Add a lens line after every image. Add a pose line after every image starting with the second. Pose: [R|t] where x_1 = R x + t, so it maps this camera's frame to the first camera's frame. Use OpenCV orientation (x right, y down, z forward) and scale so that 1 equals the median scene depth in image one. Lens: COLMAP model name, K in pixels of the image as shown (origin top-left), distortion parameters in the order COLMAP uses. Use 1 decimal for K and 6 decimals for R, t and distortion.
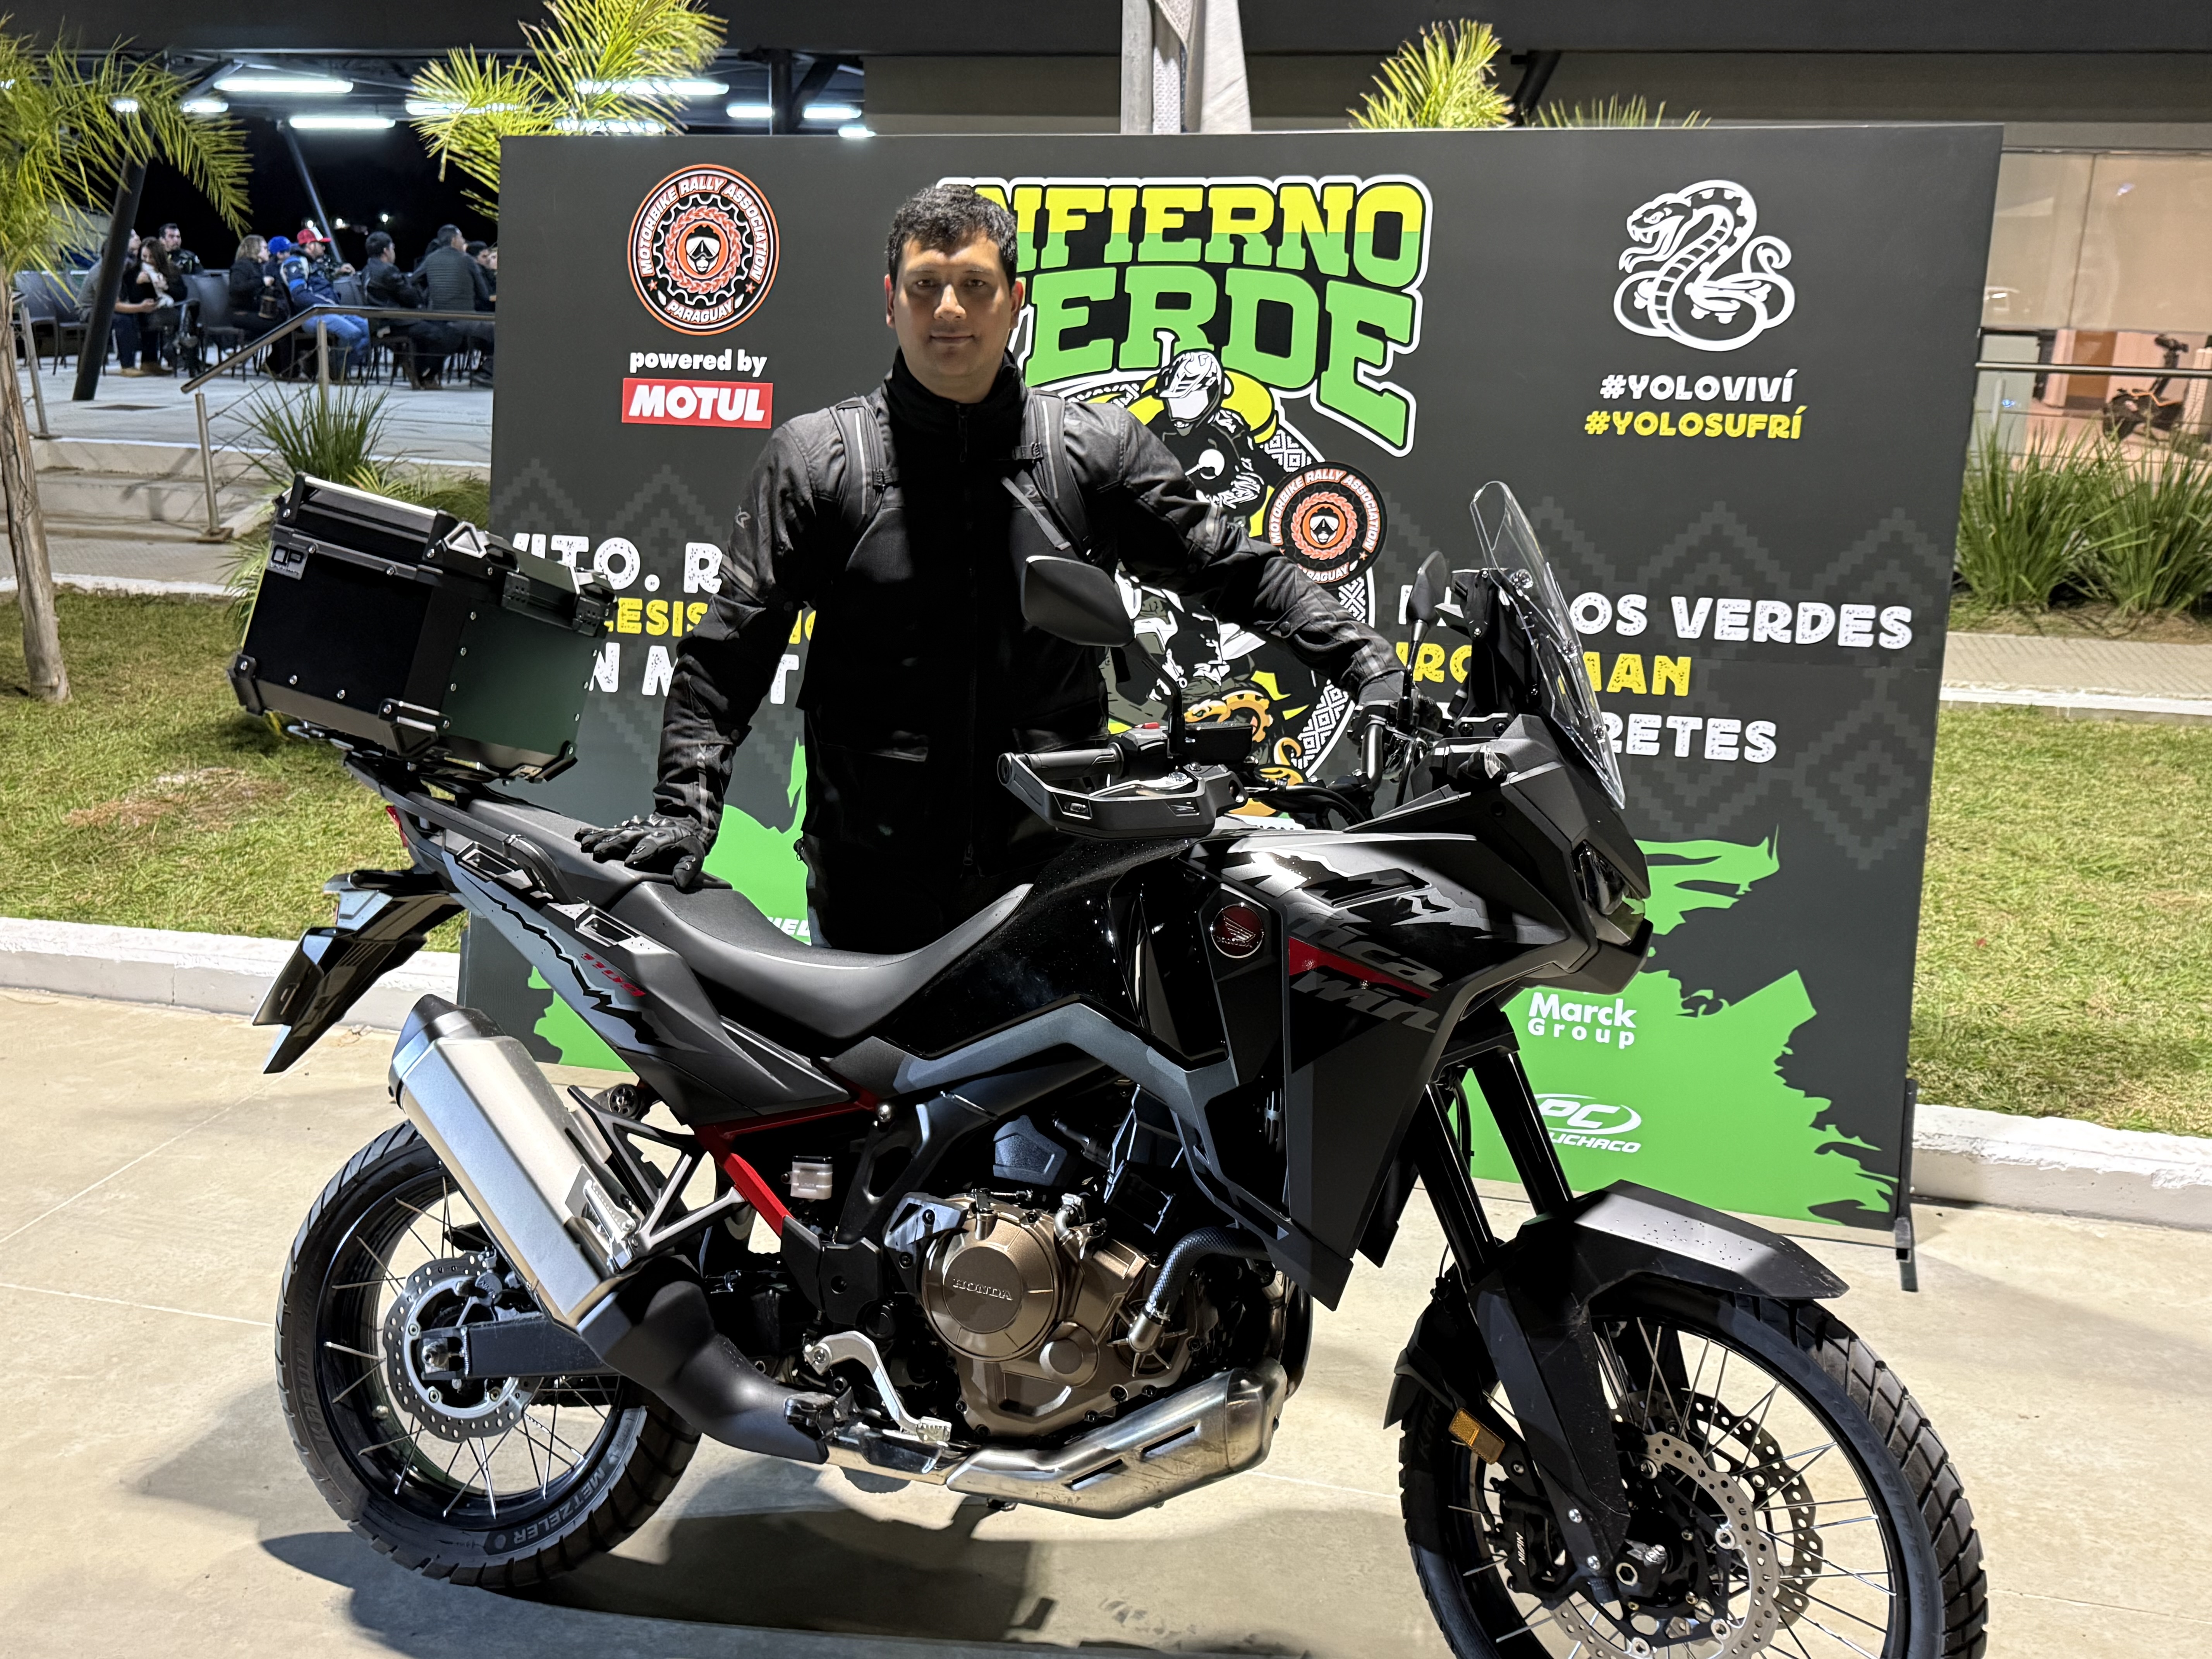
lens RADIAL K [[2050.4, 0, 1118.6], [0, 2050.4, 839.3], [0, 0, 1]] dist [0.231986, -0.464394]
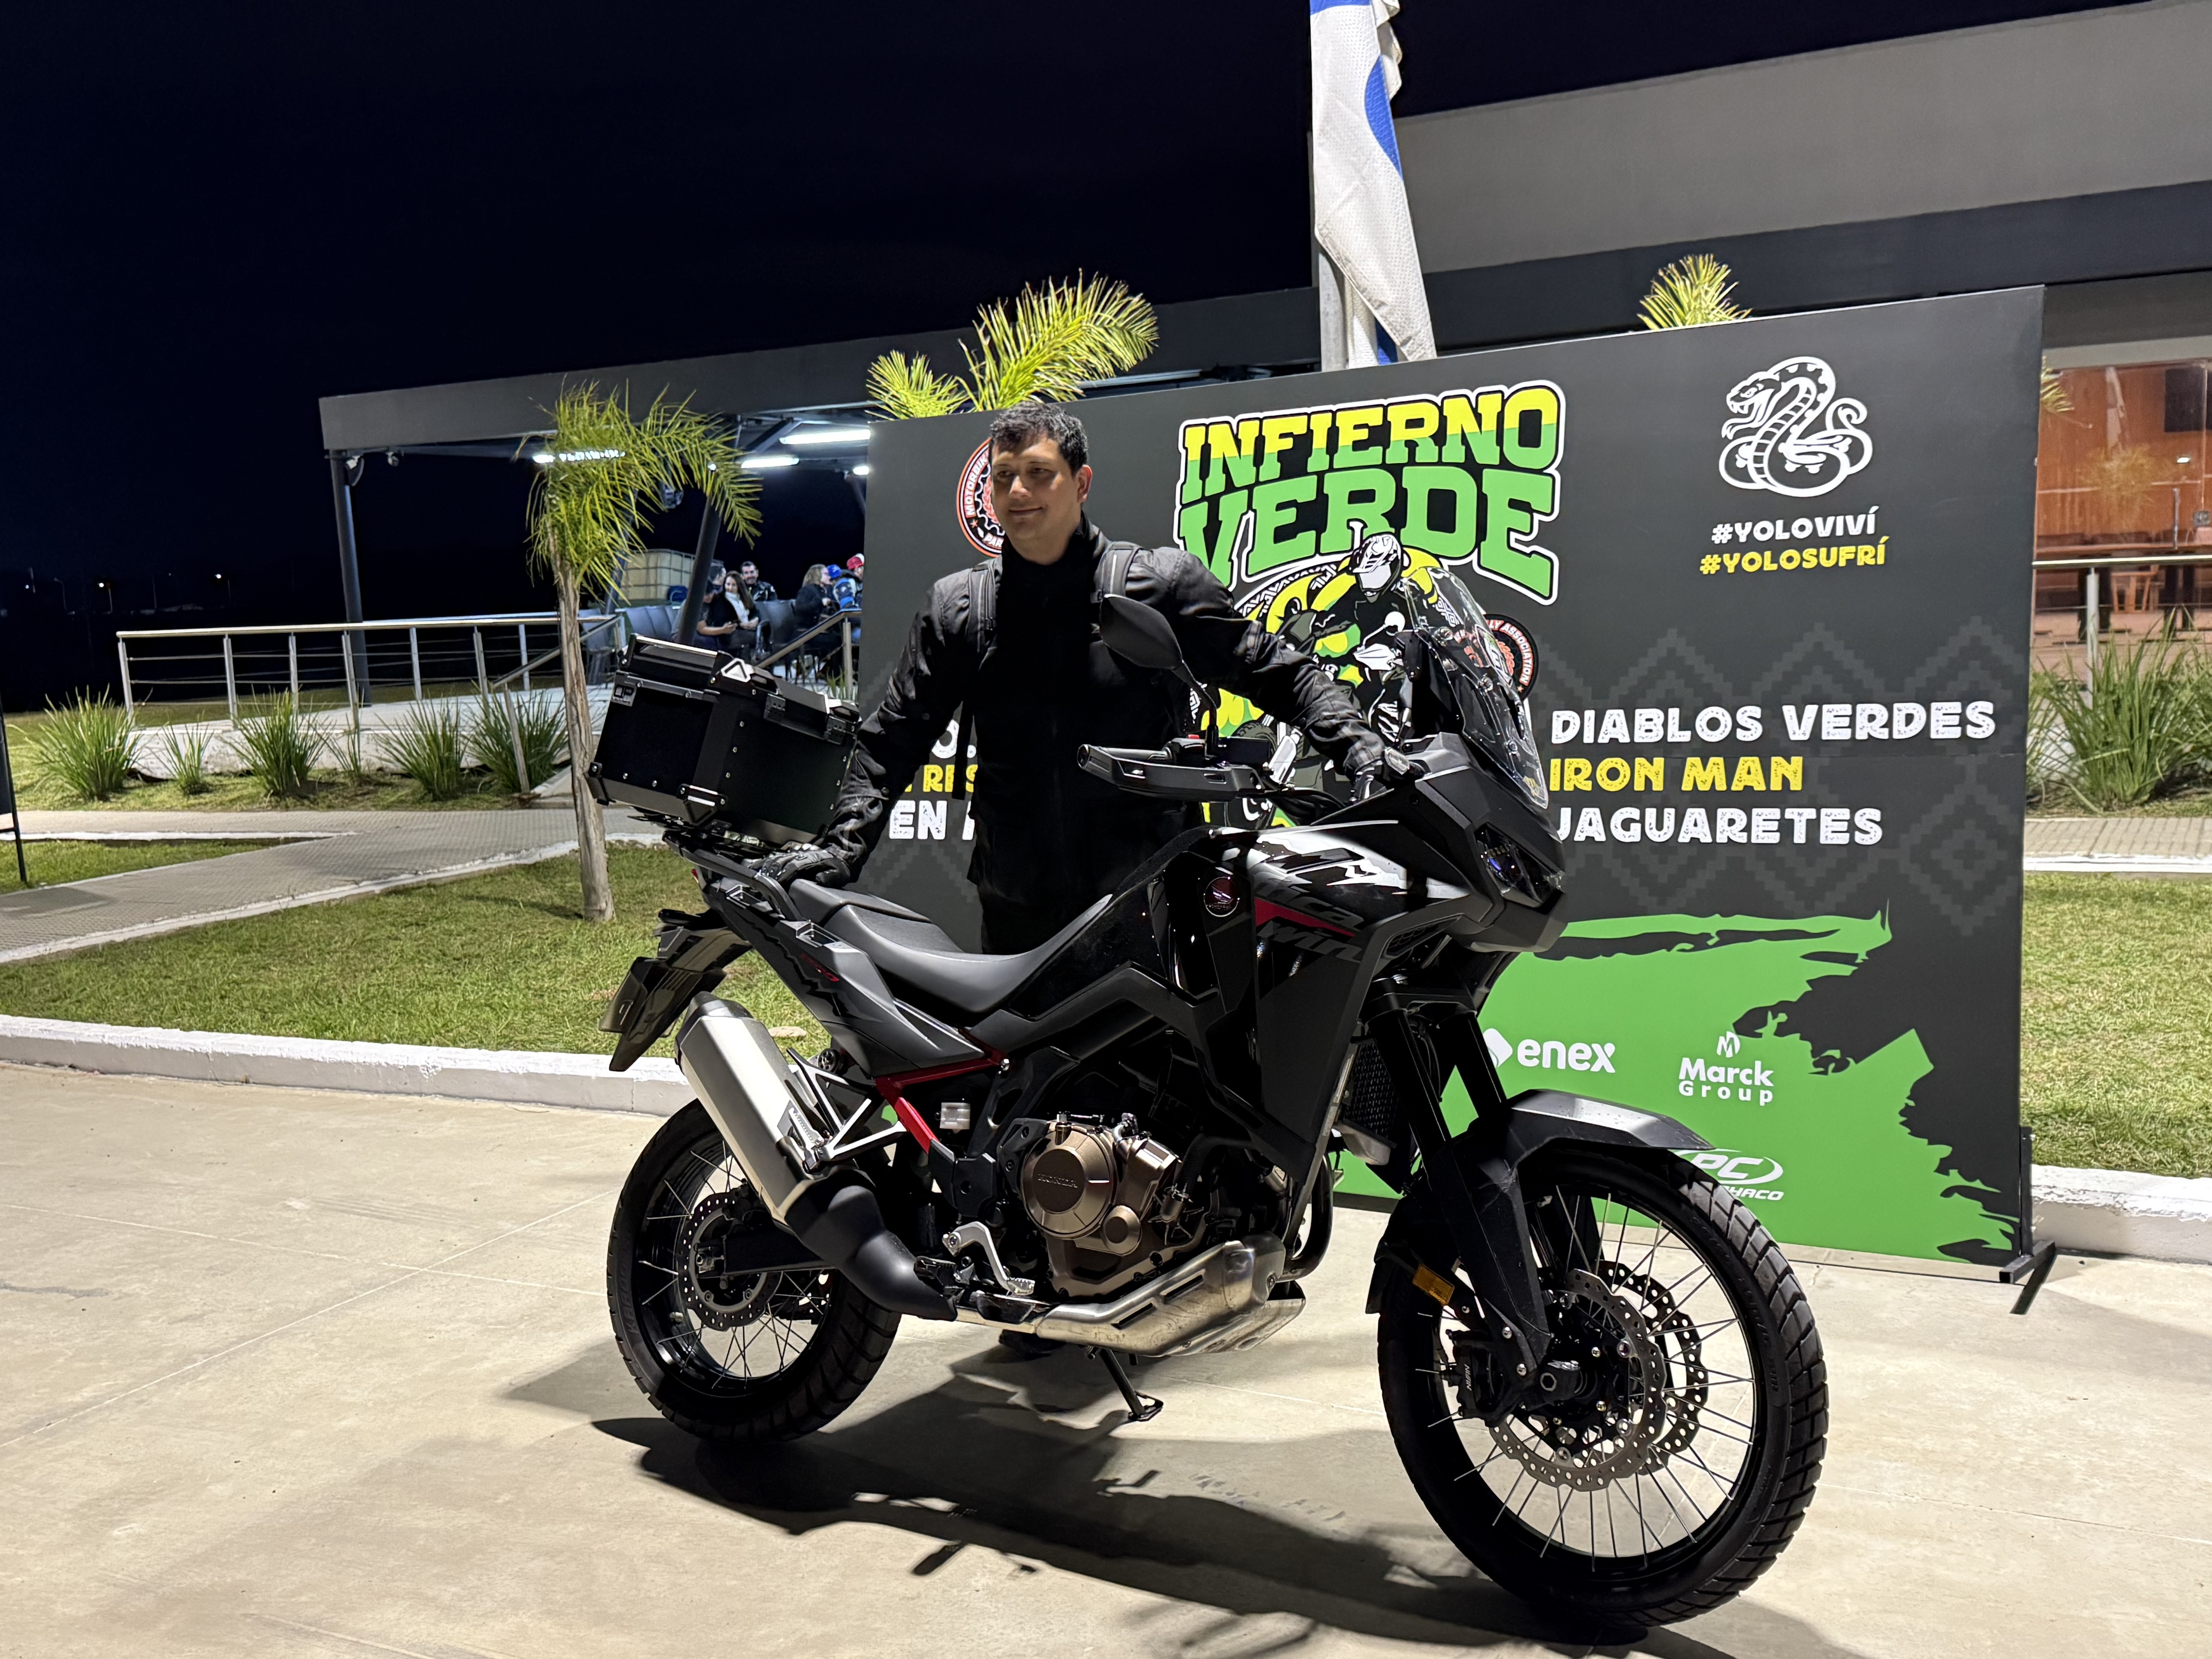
lens RADIAL K [[2060.5, 0, 1150.2], [0, 2060.5, 838.0], [0, 0, 1]] dist [0.243393, -0.446311]
pose [[0.969078, -0.036914, -0.243978, 0.201200], [0.002207, 0.990004, -0.141020, 0.115137], [0.246744, 0.136121, 0.959473, -0.182795]]
